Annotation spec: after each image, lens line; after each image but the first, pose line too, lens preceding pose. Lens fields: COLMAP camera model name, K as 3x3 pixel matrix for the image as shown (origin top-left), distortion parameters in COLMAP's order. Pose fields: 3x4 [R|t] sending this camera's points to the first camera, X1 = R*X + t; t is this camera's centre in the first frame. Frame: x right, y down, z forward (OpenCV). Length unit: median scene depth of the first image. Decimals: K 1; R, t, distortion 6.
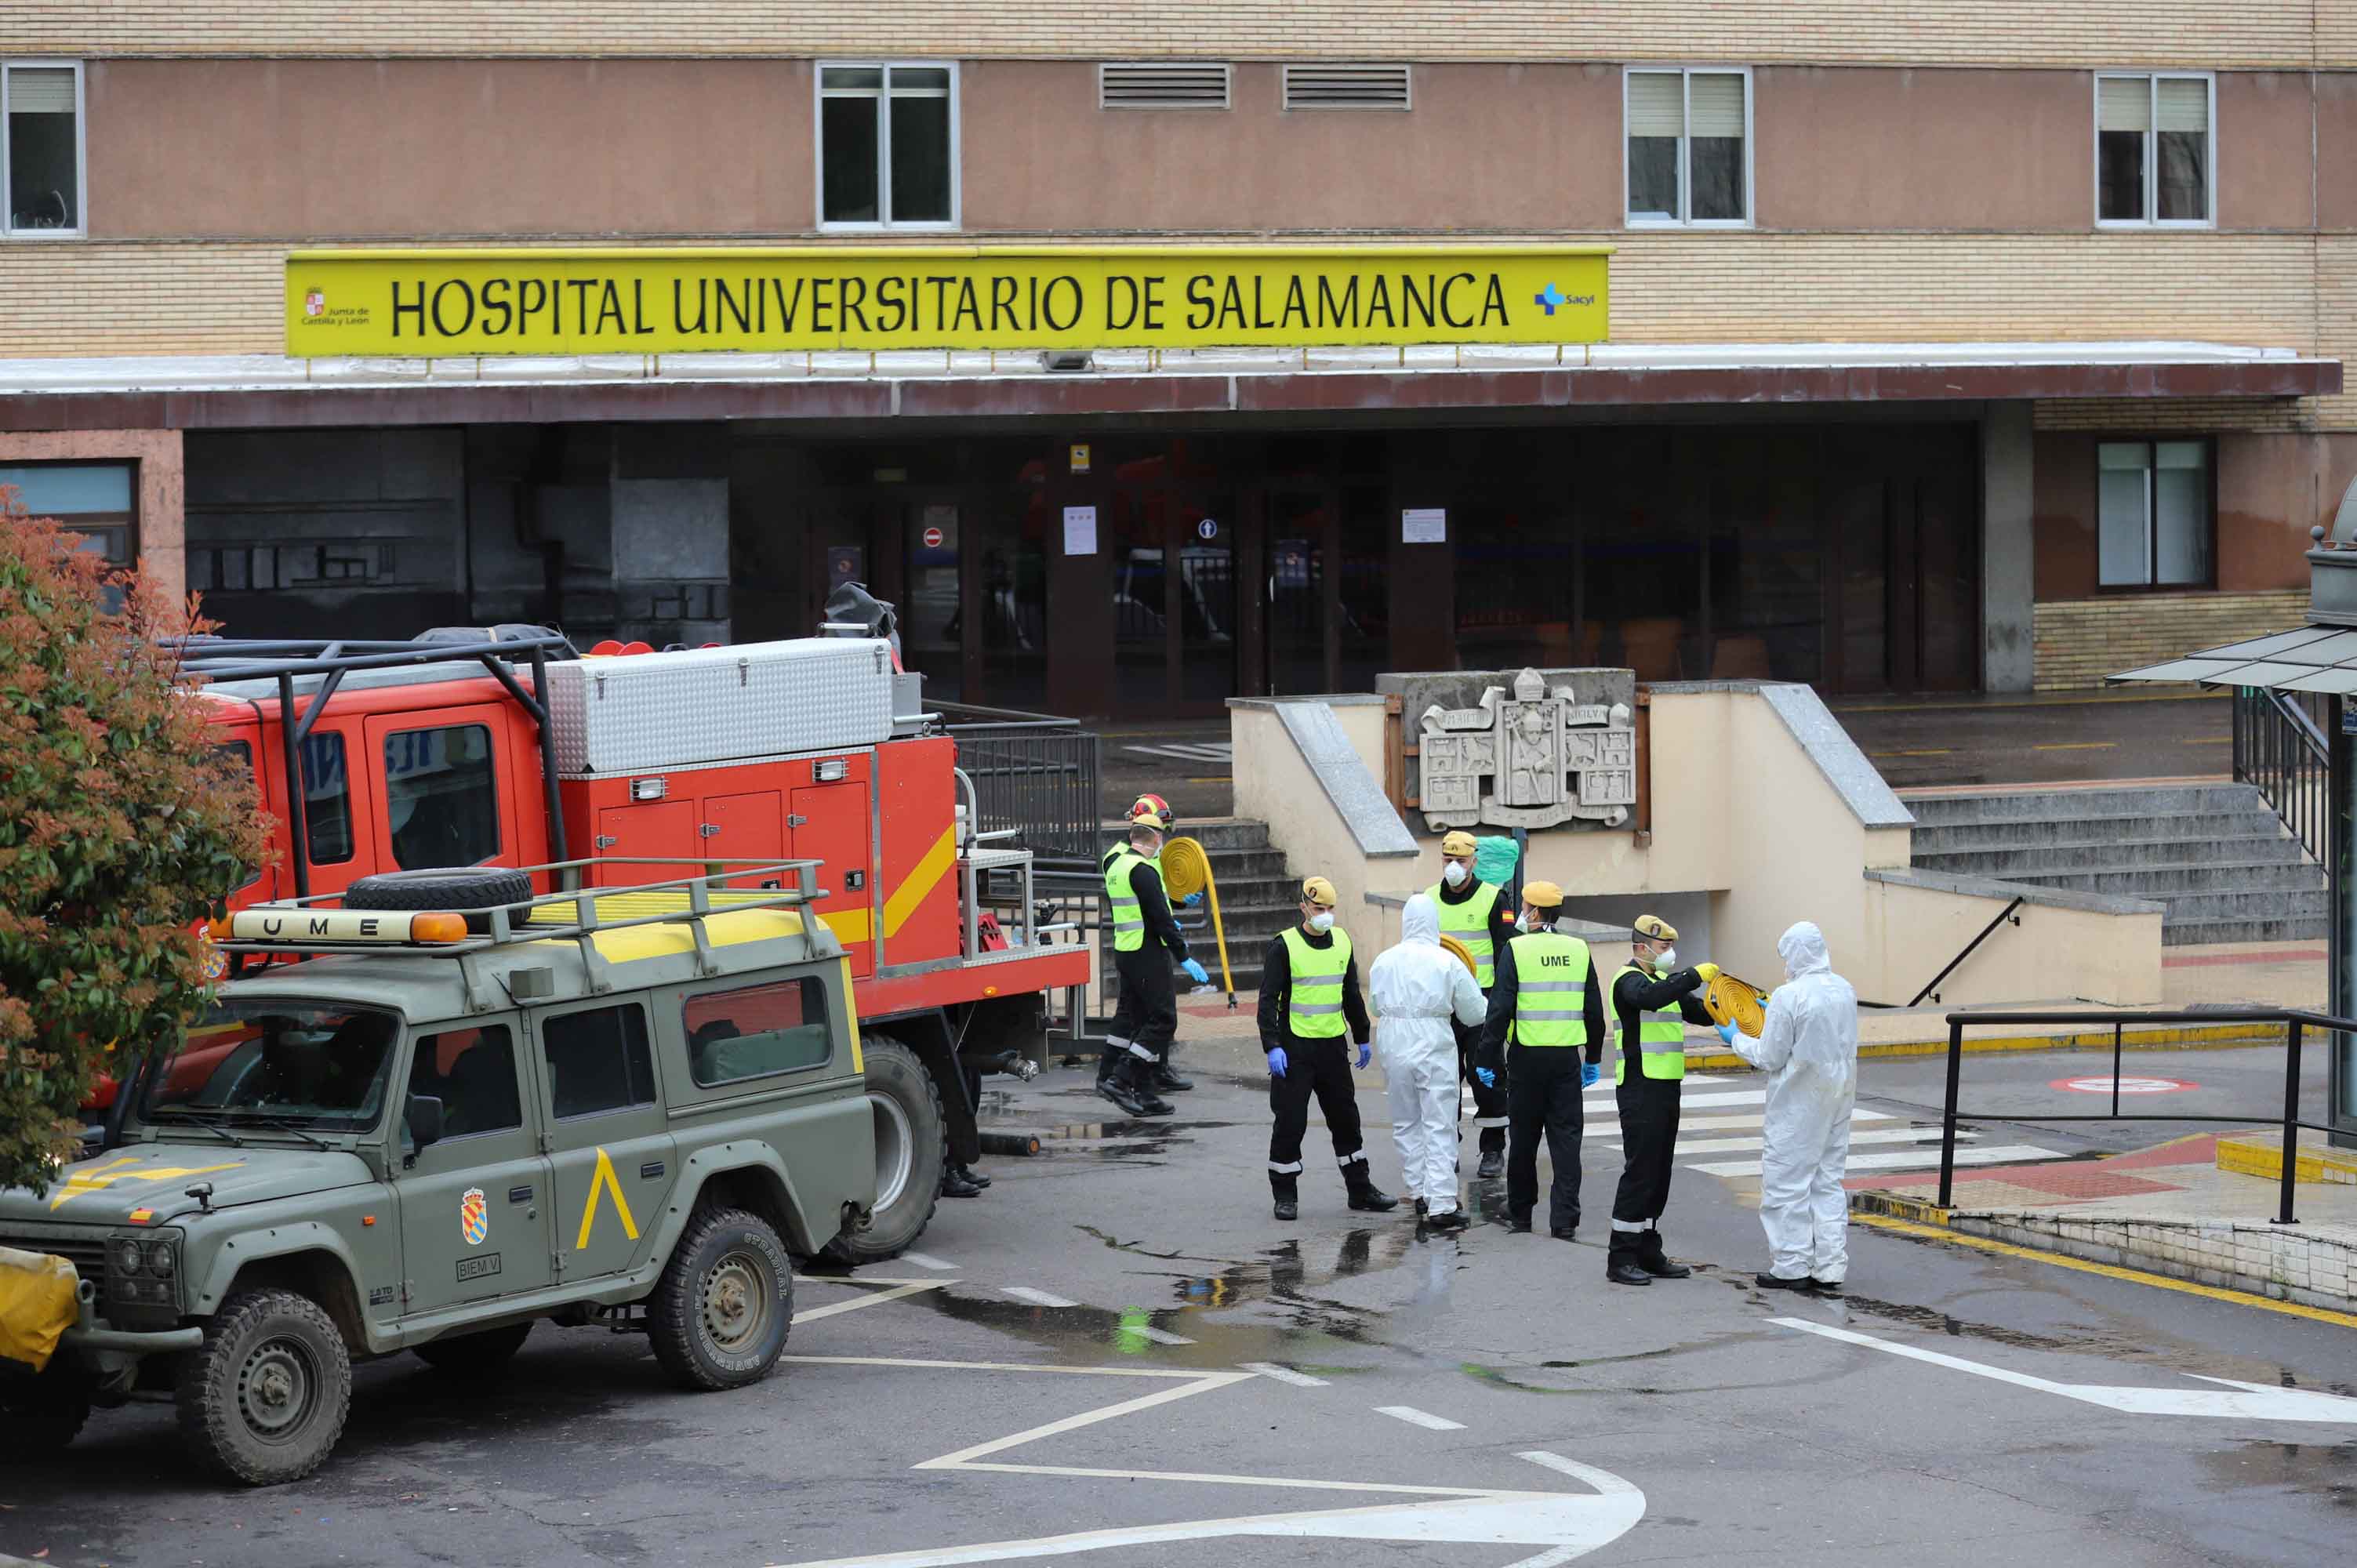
lens RADIAL K [[6646.6, 0, 1176.7], [0, 6646.6, 921.6], [0, 0, 1]] dist [-0.158196, -0.193500]
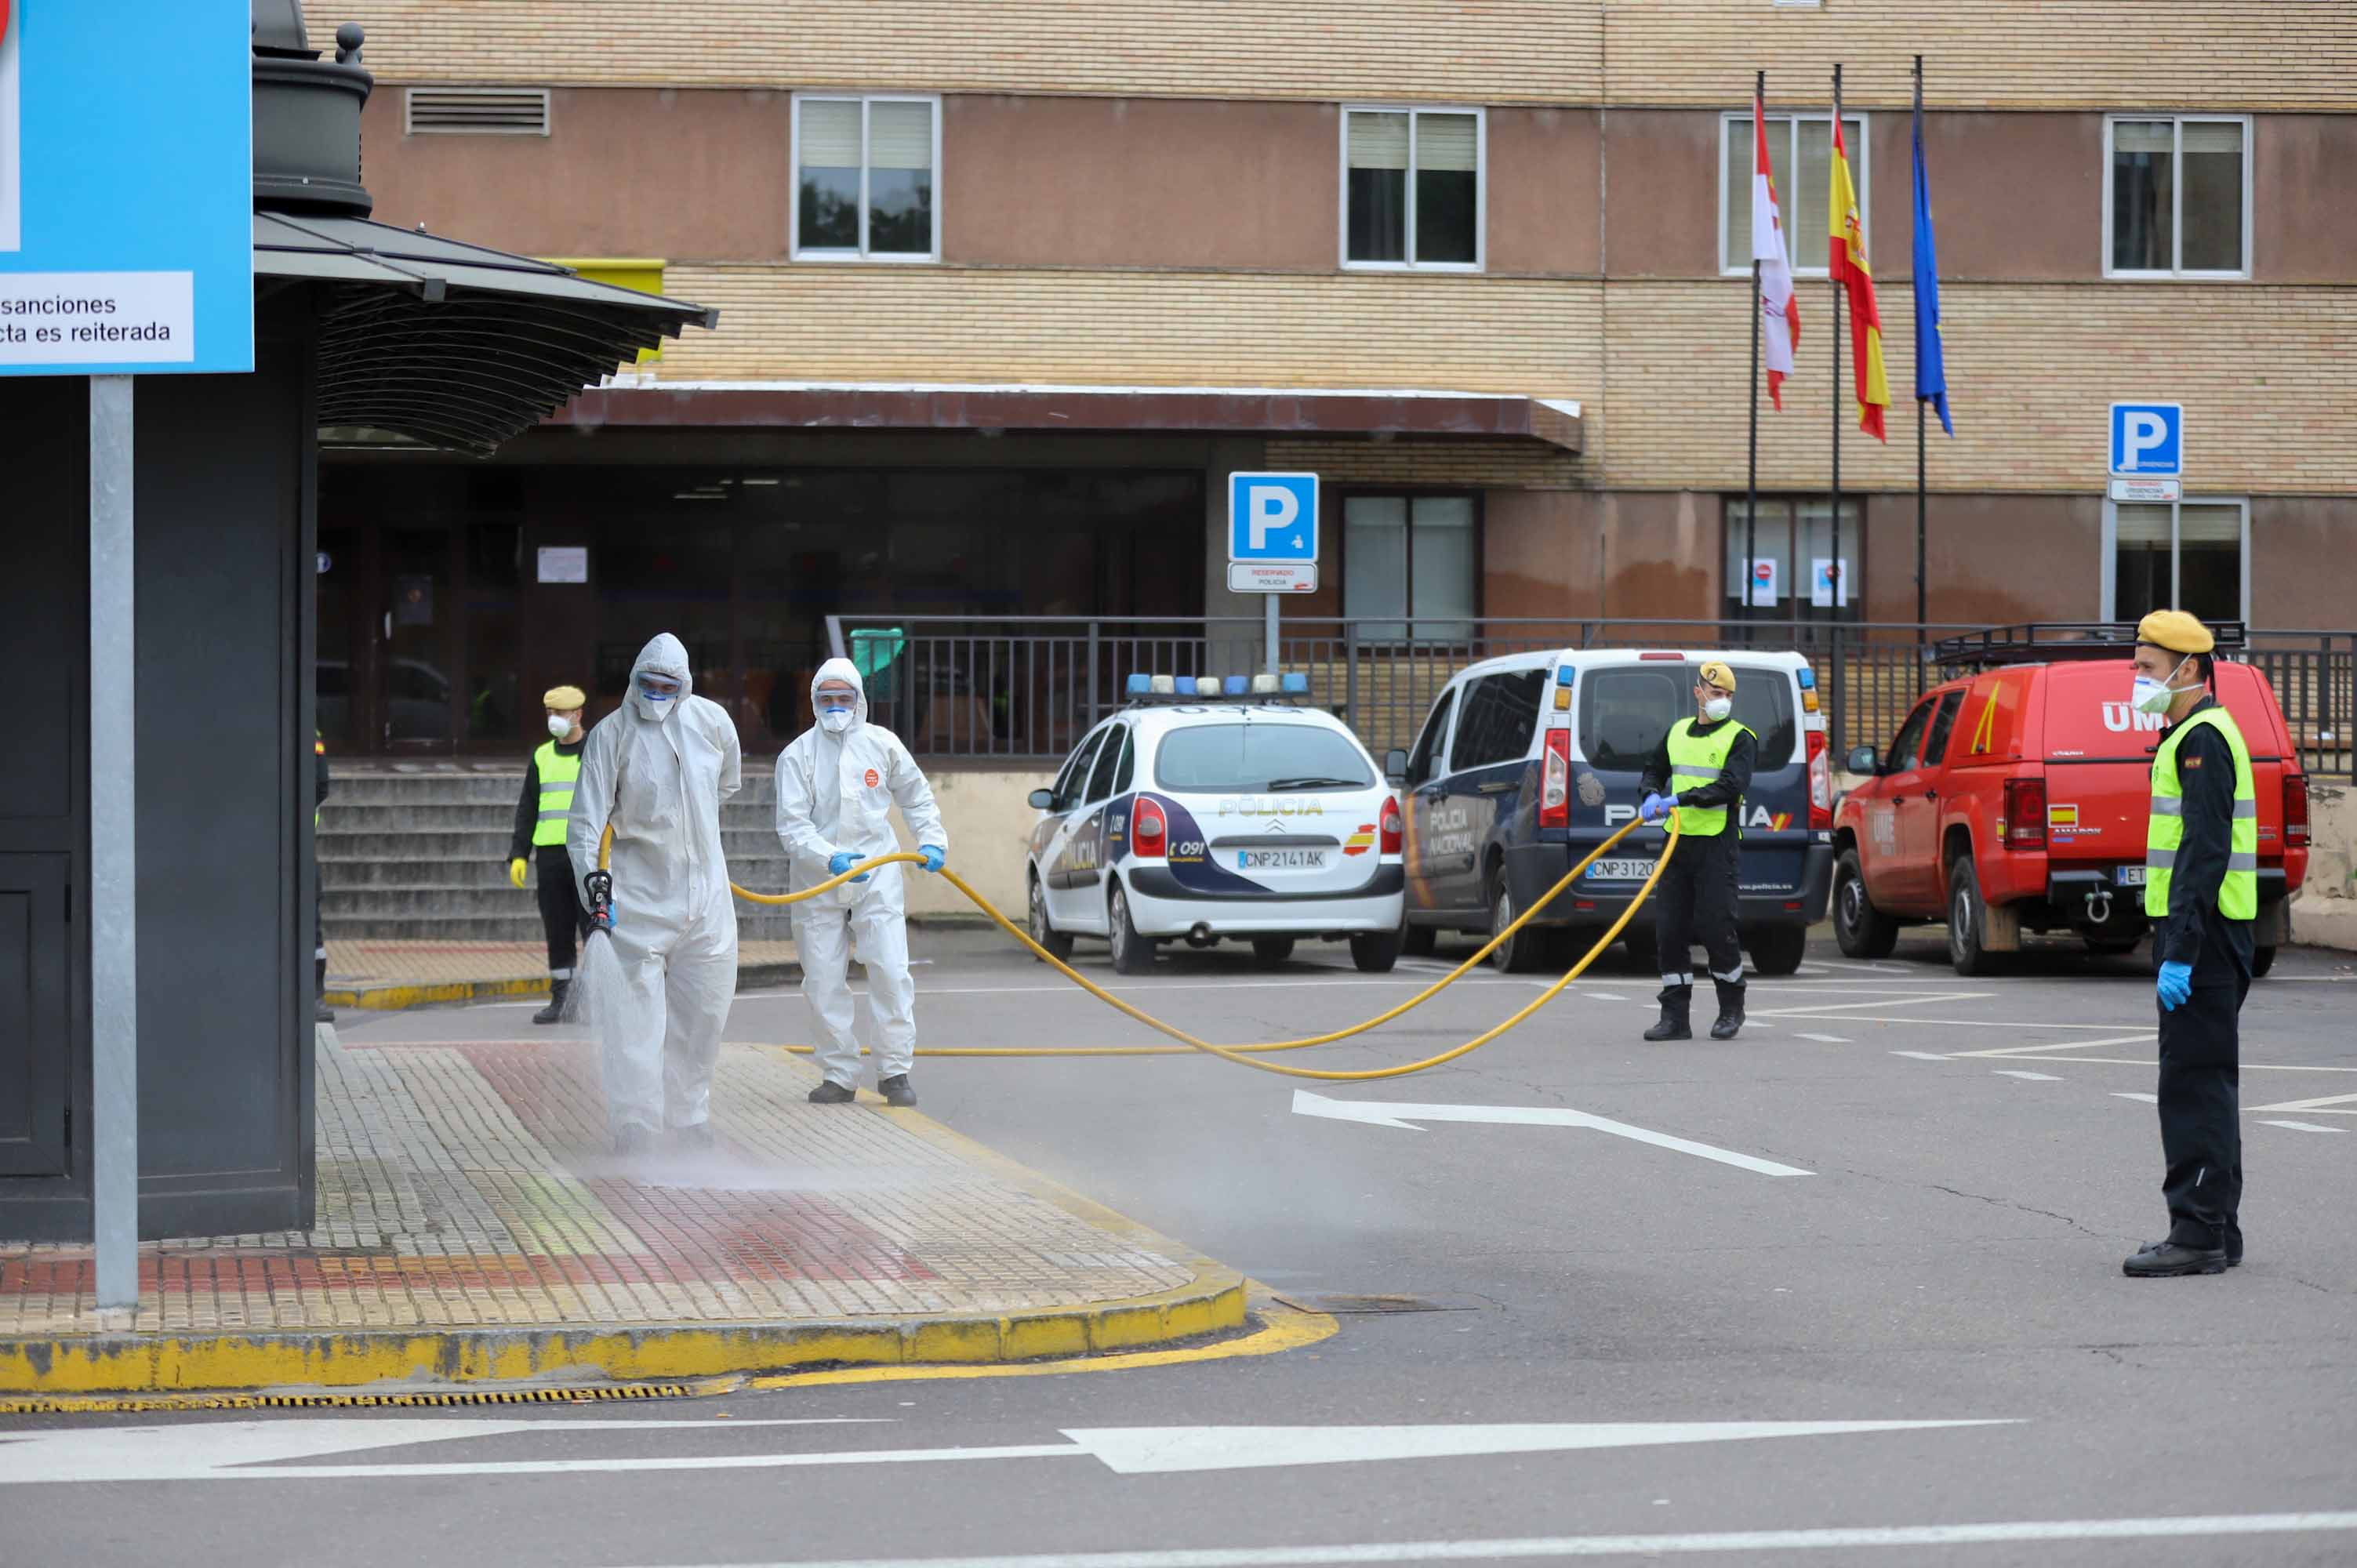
lens RADIAL K [[5554.8, 0, 1183.1], [0, 5554.8, 1037.7], [0, 0, 1]] dist [-0.226506, 0.127602]
pose [[0.979532, 0.026956, -0.199474, 0.306115], [-0.031315, 0.999334, -0.018732, 0.022796], [0.198836, 0.024595, 0.979724, 0.245010]]
